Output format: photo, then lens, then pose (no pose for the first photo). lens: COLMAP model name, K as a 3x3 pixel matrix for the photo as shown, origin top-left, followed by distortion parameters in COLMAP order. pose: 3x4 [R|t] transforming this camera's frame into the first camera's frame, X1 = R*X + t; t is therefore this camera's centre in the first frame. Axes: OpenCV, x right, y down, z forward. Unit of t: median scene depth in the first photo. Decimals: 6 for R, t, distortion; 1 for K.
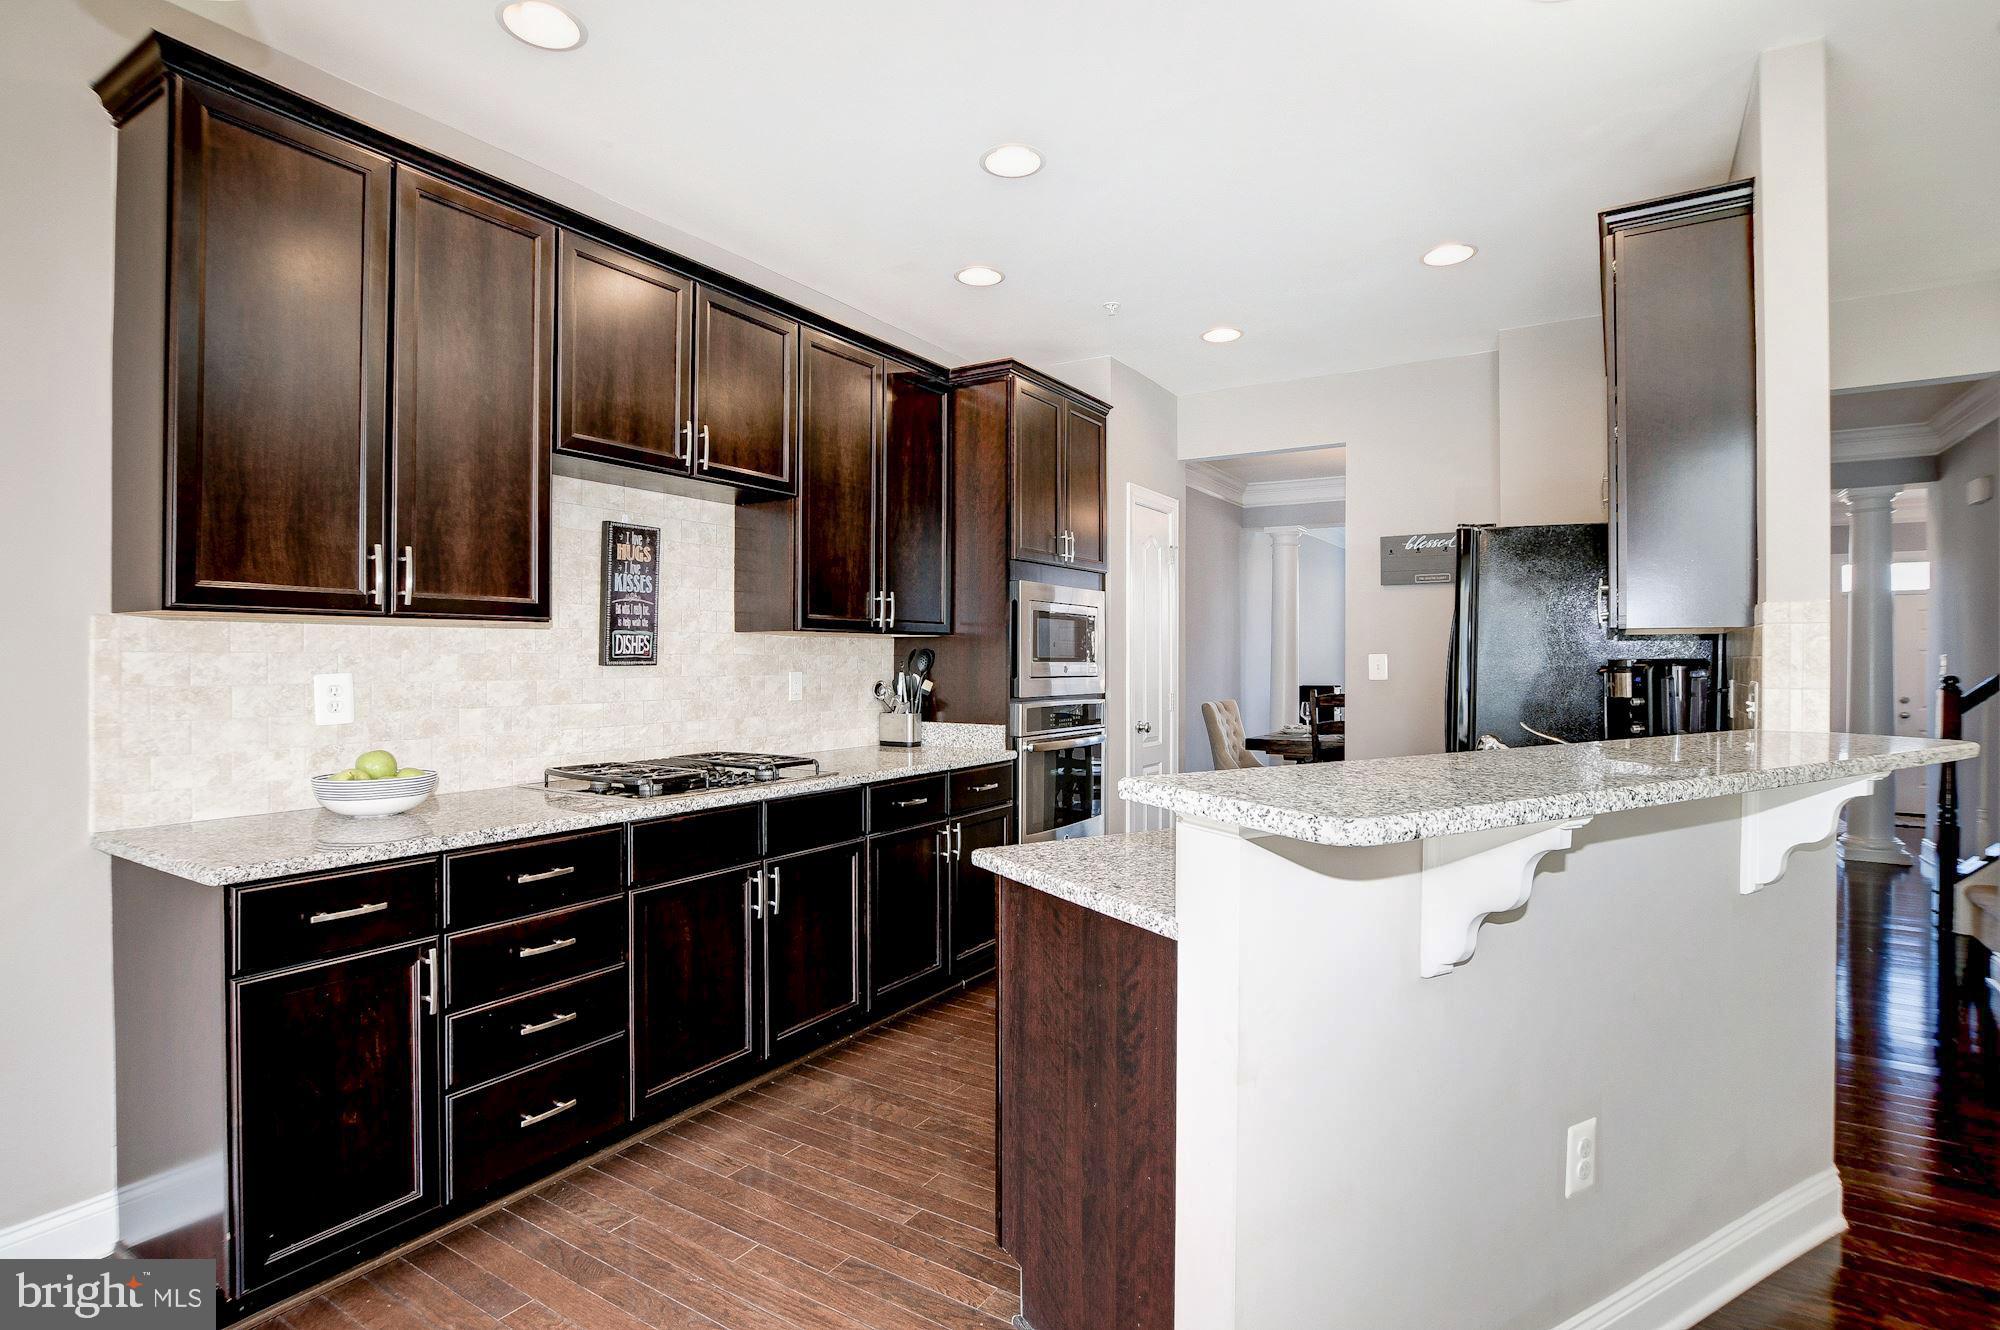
lens RADIAL K [[982.2, 0, 1000.0], [0, 982.2, 665.0], [0, 0, 1]] dist [-0.004275, -0.000382]
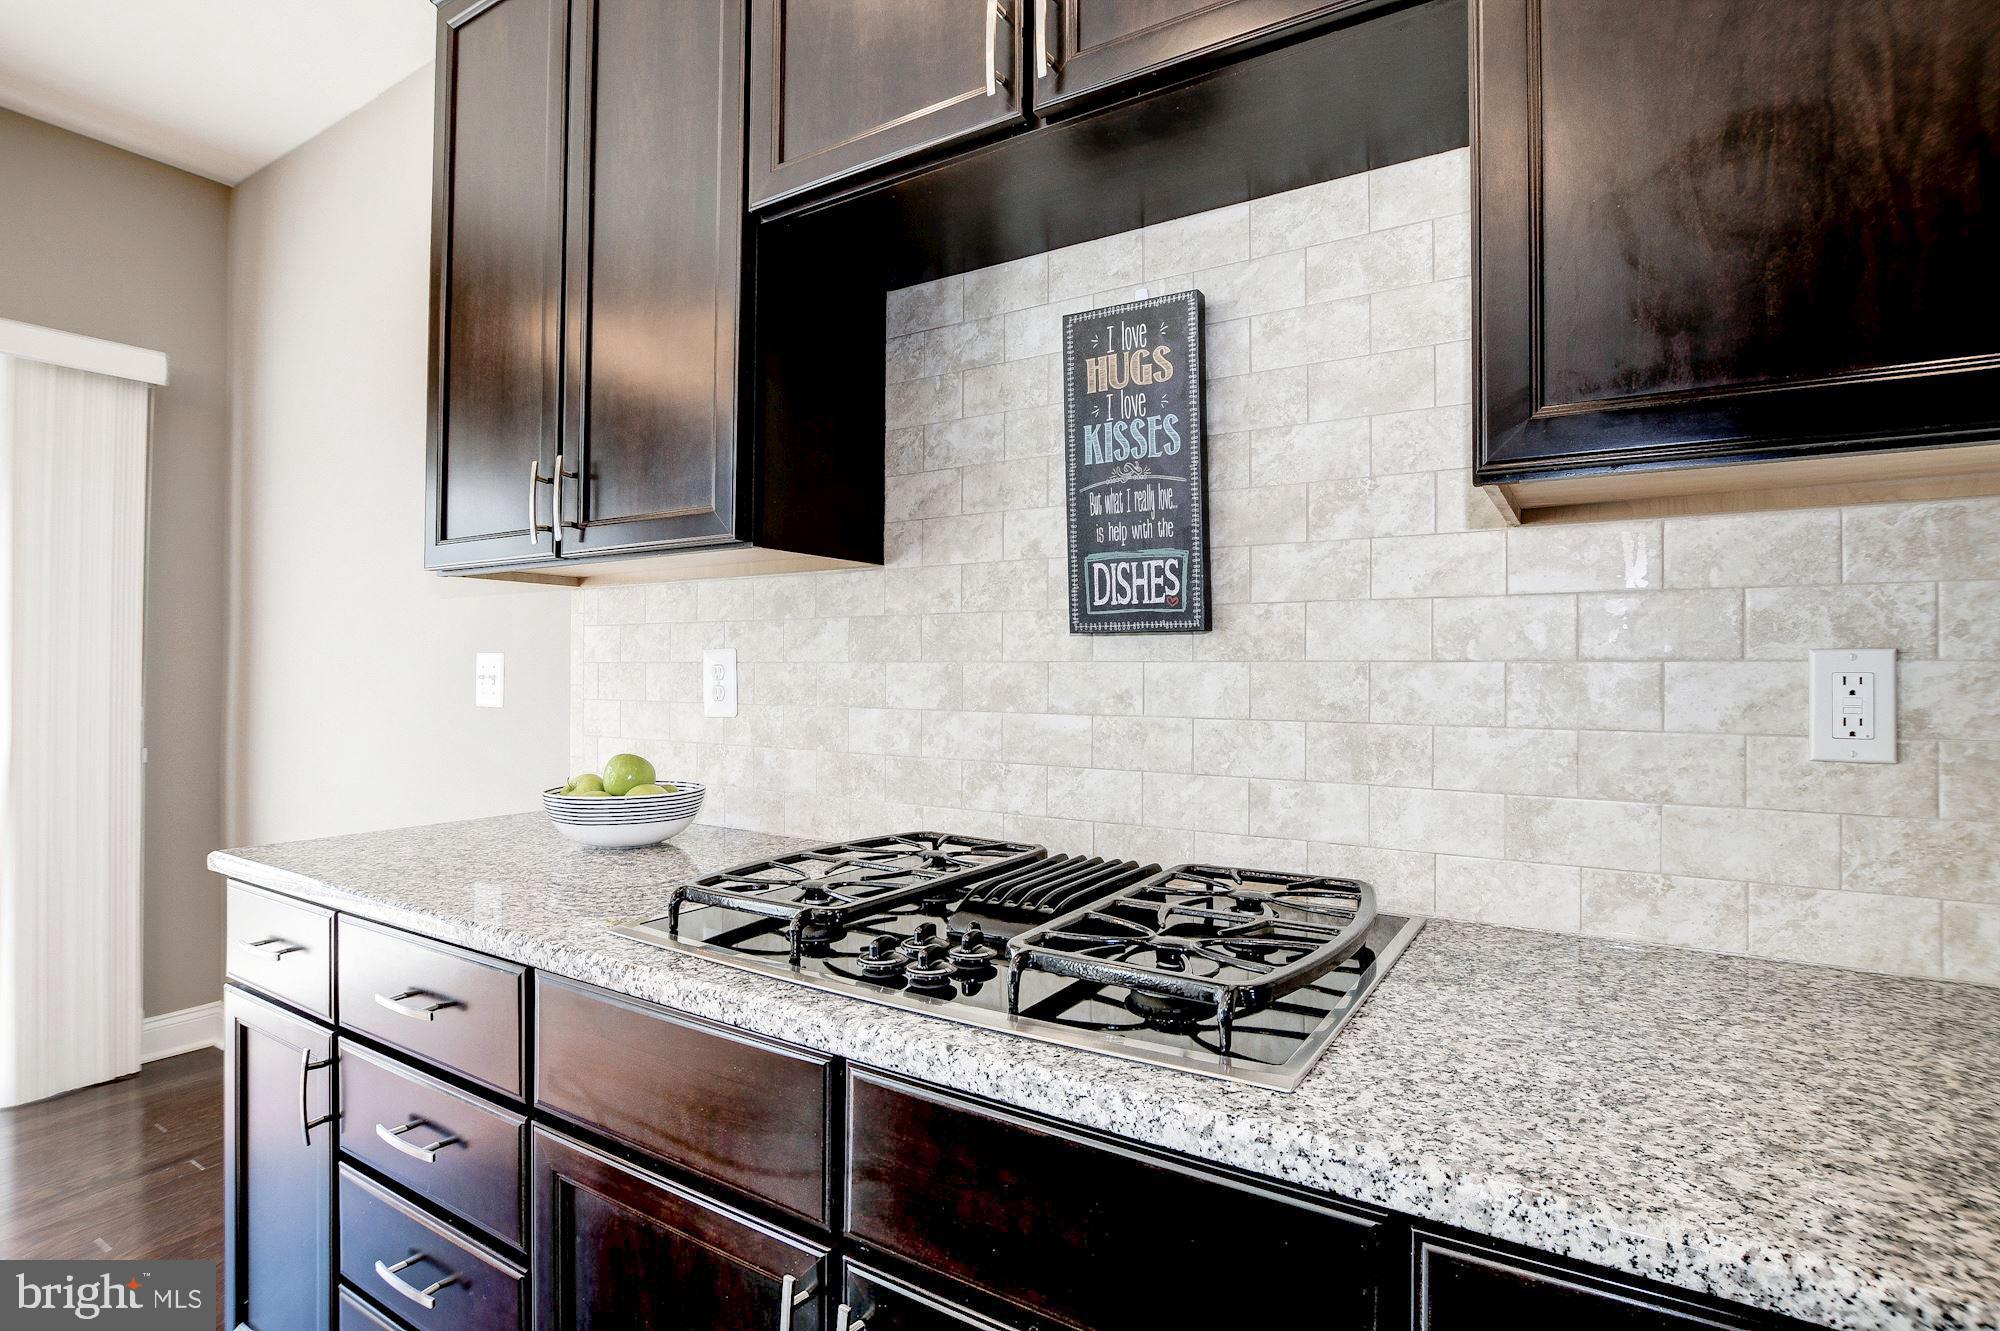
lens RADIAL K [[982.2, 0, 1000.0], [0, 982.2, 665.5], [0, 0, 1]] dist [-0.004275, -0.000382]
pose [[0.020858, -0.018530, -0.999611, 0.052557], [-0.019388, 0.999633, -0.018935, 0.024523], [0.999594, 0.019775, 0.020491, 0.936969]]
